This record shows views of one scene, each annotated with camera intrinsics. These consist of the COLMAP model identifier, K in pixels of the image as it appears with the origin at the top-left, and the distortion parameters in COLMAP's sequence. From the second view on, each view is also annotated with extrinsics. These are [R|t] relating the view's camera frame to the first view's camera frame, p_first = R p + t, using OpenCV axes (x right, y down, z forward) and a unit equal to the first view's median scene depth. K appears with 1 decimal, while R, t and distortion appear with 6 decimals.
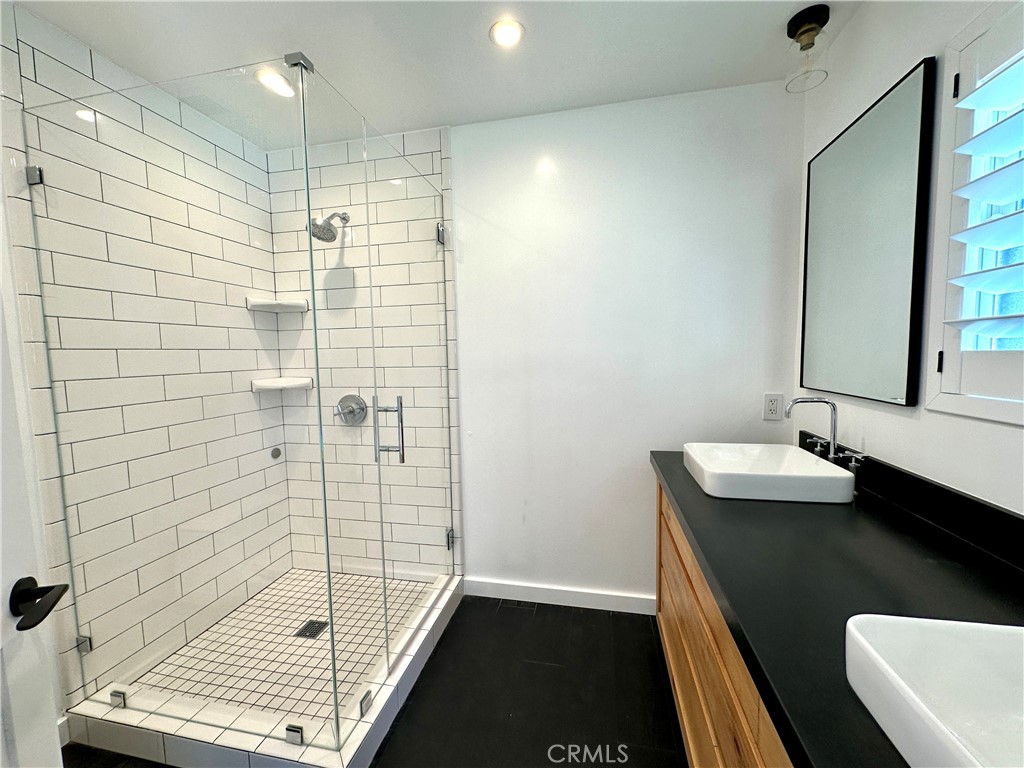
lens RADIAL K [[410.5, 0, 510.6], [0, 410.5, 383.0], [0, 0, 1]] dist [0.000135, -0.000391]
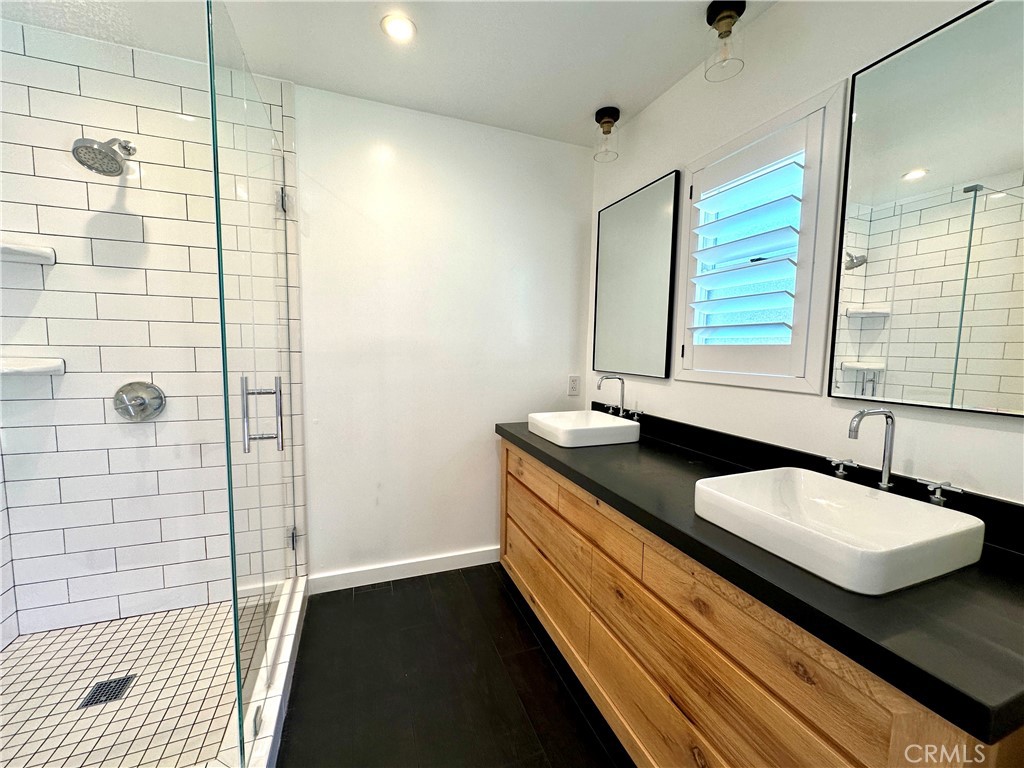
lens RADIAL K [[410.5, 0, 510.6], [0, 410.5, 383.0], [0, 0, 1]] dist [0.000135, -0.000391]
pose [[0.839565, -0.012896, 0.543106, -0.256356], [0.005566, 0.999870, 0.015138, 0.026807], [-0.543231, -0.009686, 0.839528, -0.026144]]
